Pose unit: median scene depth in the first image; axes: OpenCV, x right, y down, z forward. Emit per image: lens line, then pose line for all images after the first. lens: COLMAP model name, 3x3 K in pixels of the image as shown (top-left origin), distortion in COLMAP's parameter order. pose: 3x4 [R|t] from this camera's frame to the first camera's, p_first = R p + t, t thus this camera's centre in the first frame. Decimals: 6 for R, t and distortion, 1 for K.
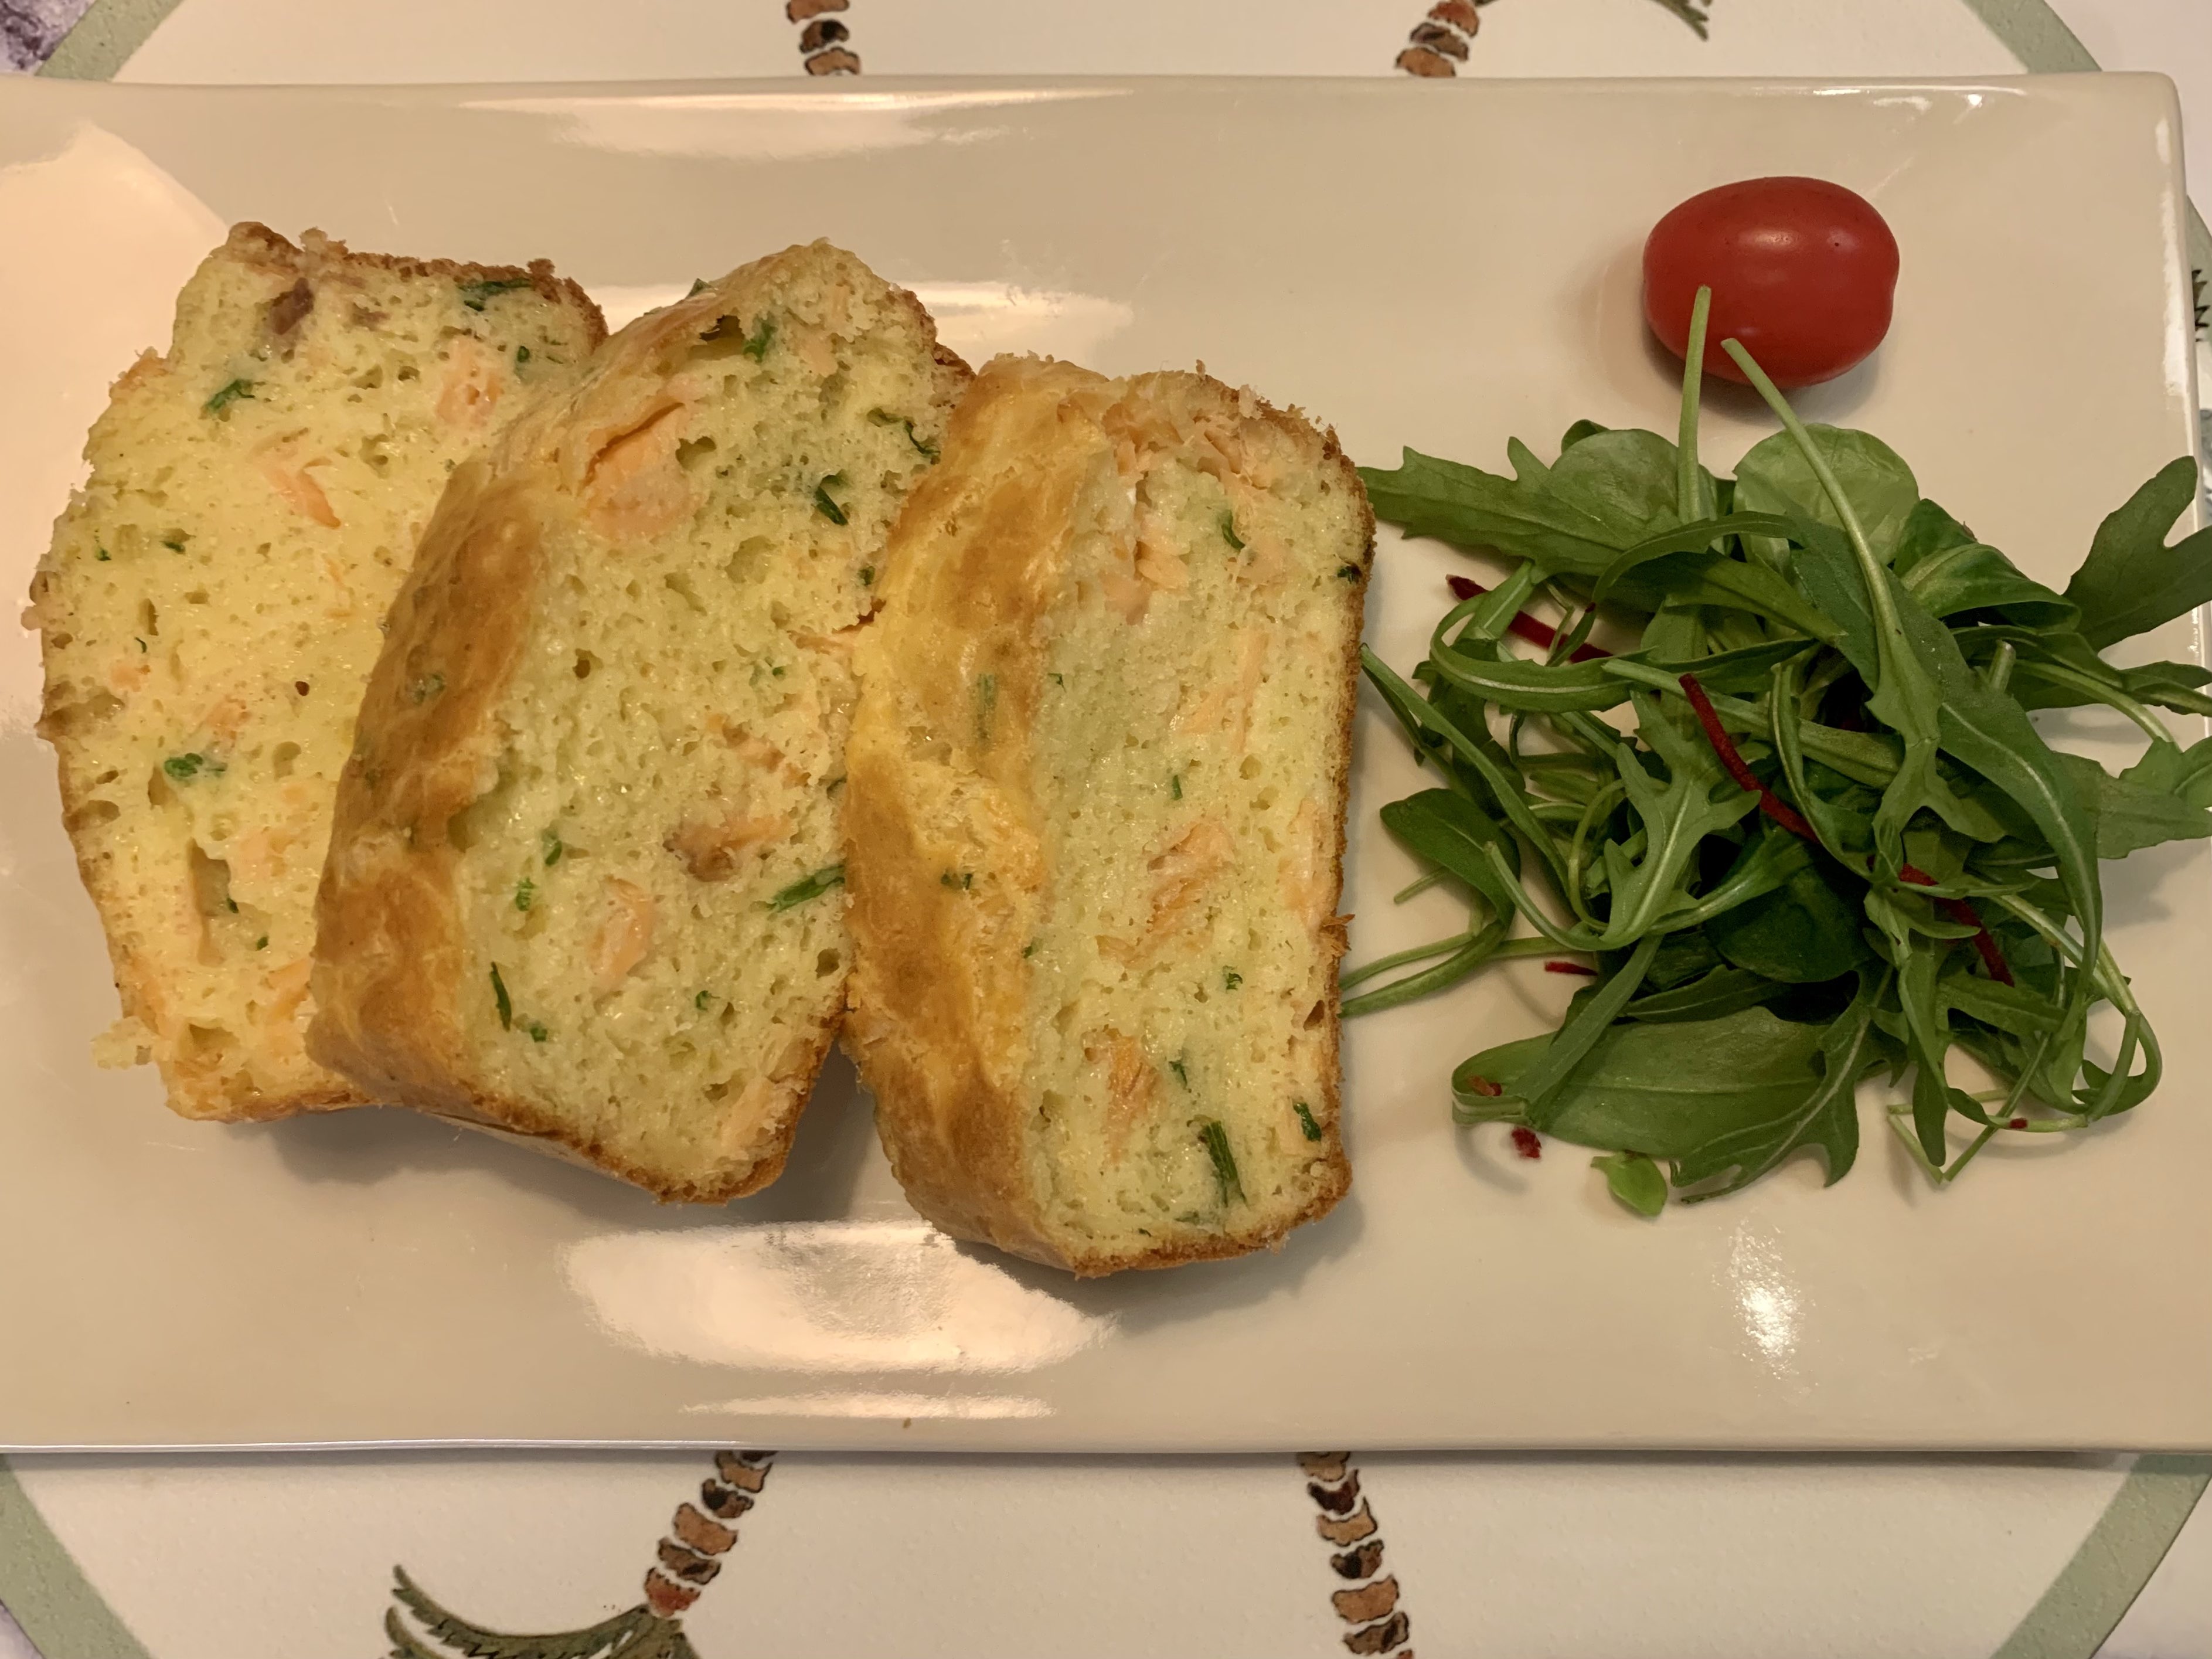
lens RADIAL K [[1776.5, 0, 1106.0], [0, 1776.5, 829.5], [0, 0, 1]] dist [0.182628, -0.510944]
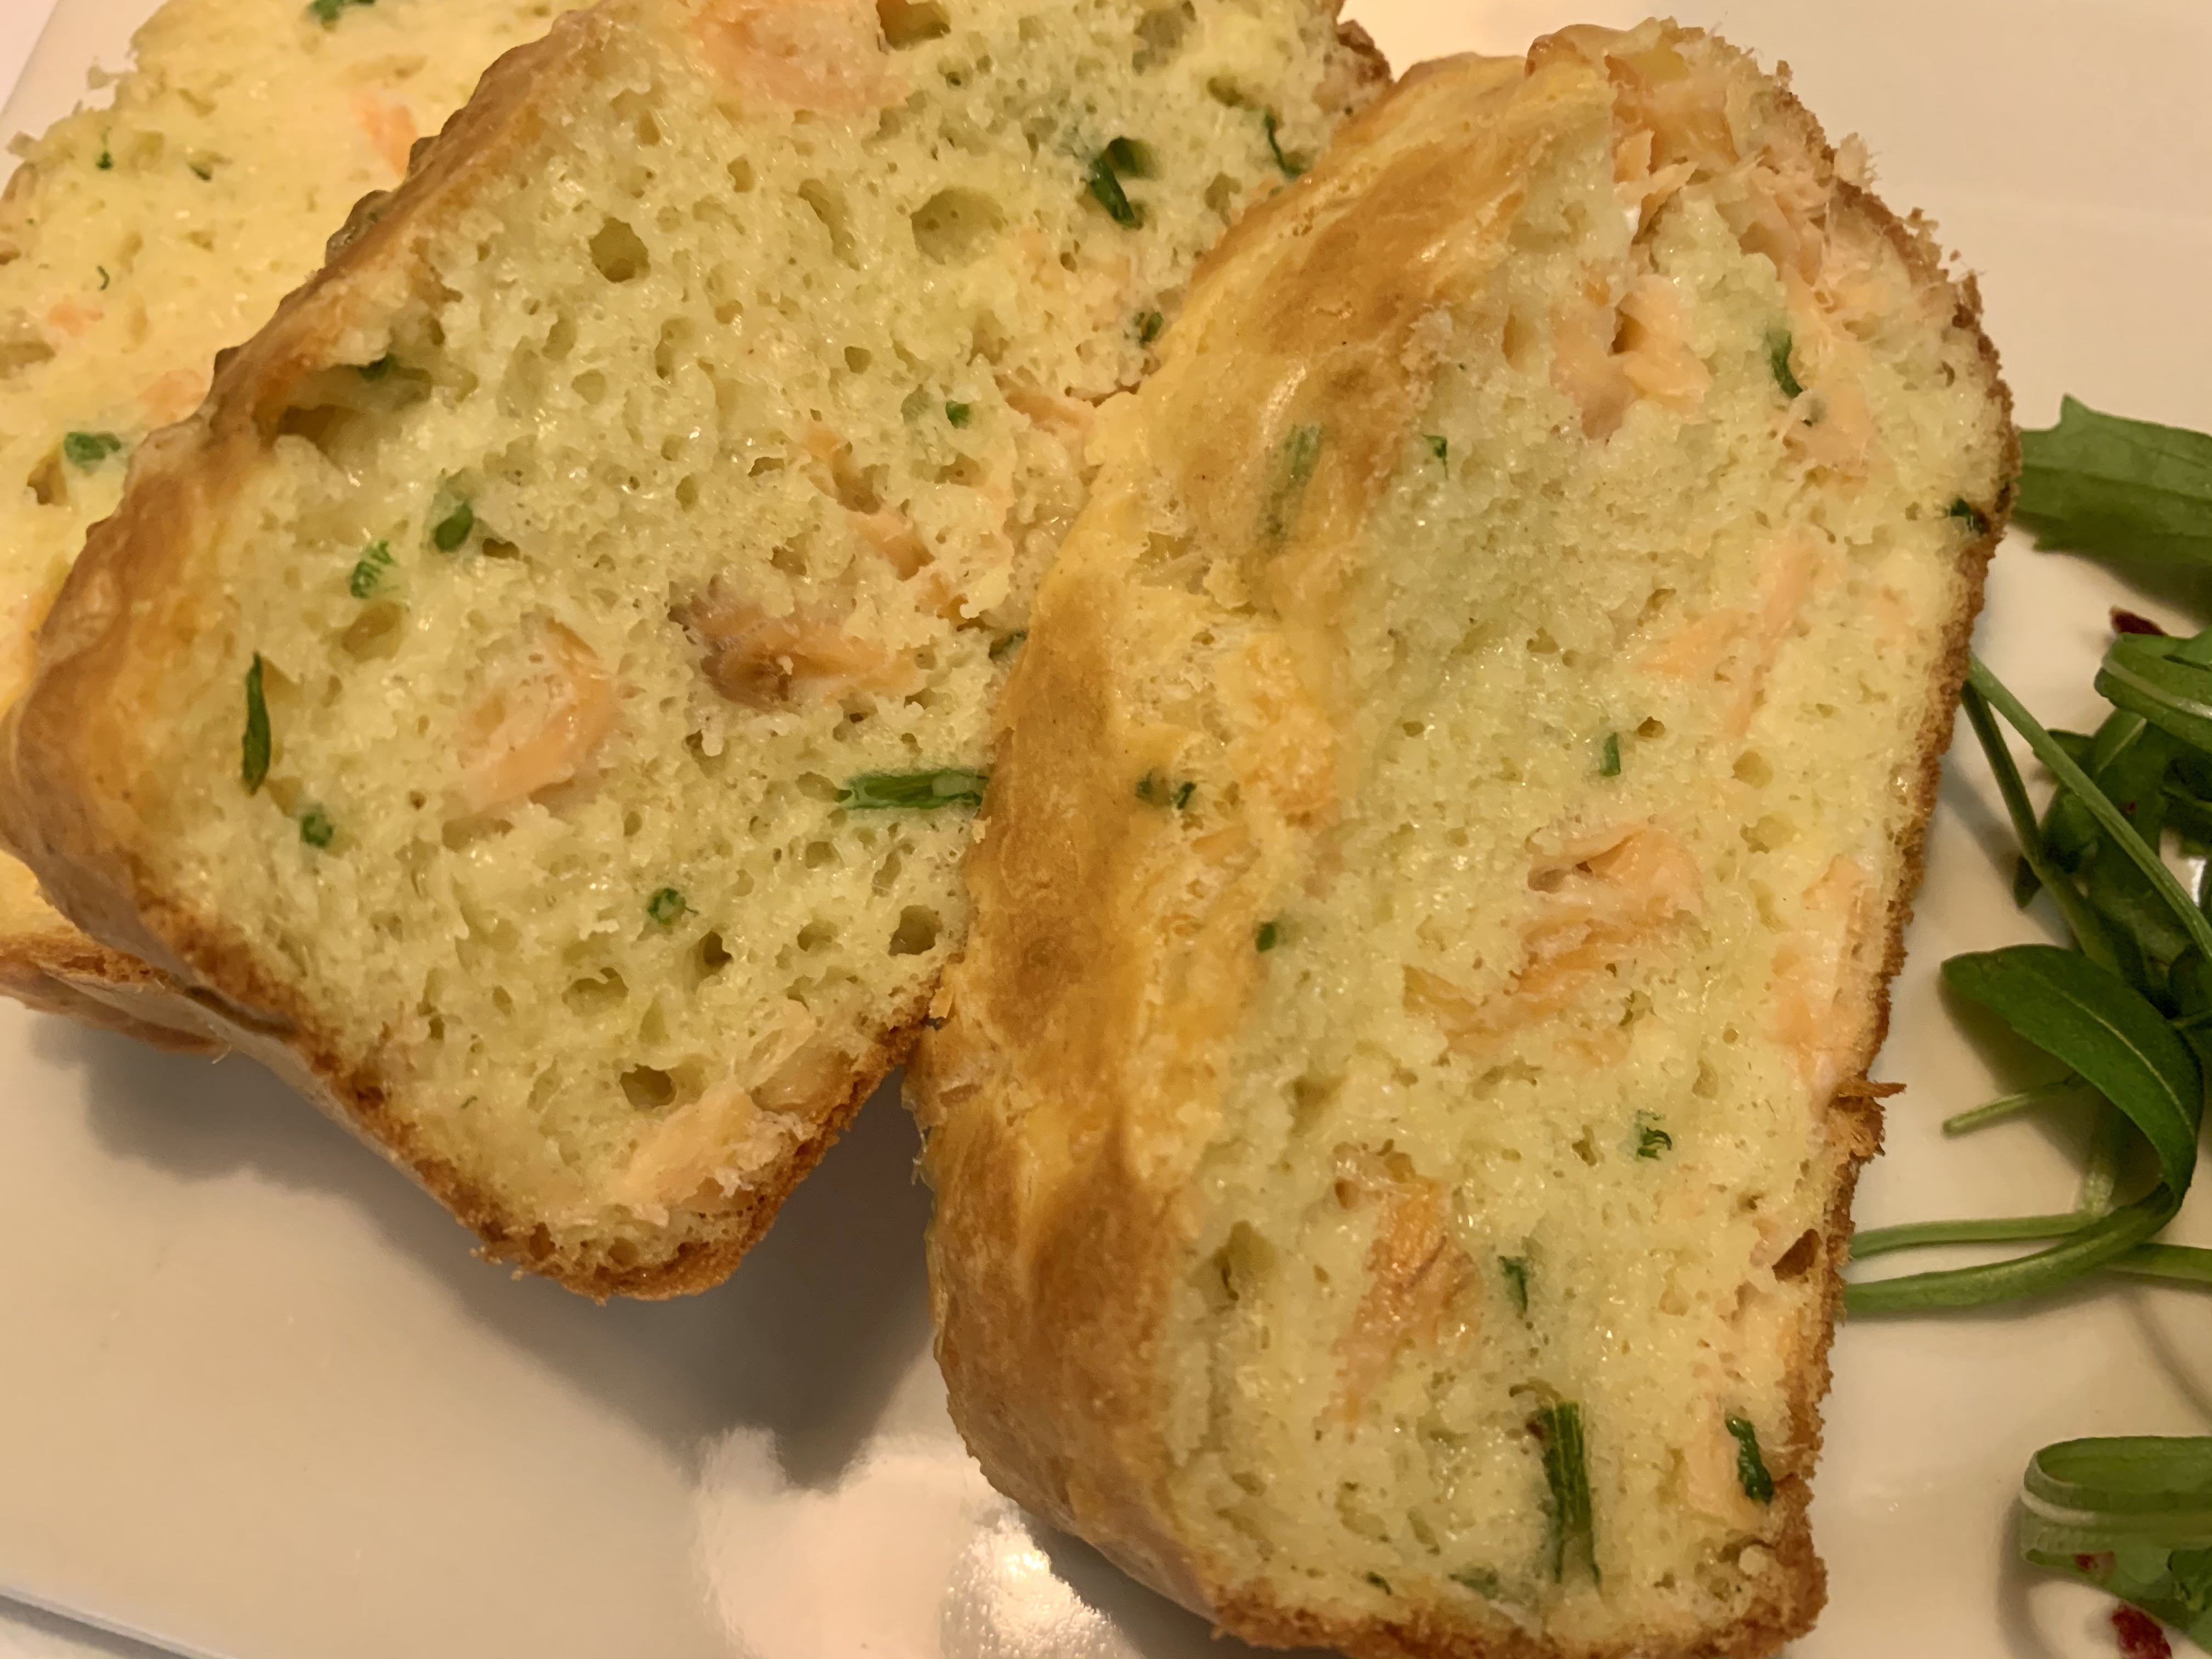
lens RADIAL K [[1990.9, 0, 1081.9], [0, 1990.9, 698.9], [0, 0, 1]] dist [0.072474, -0.314087]
pose [[0.957871, 0.196059, -0.209867, 0.010538], [-0.237936, 0.950974, -0.197574, 0.120343], [0.160842, 0.239185, 0.957560, 0.408736]]
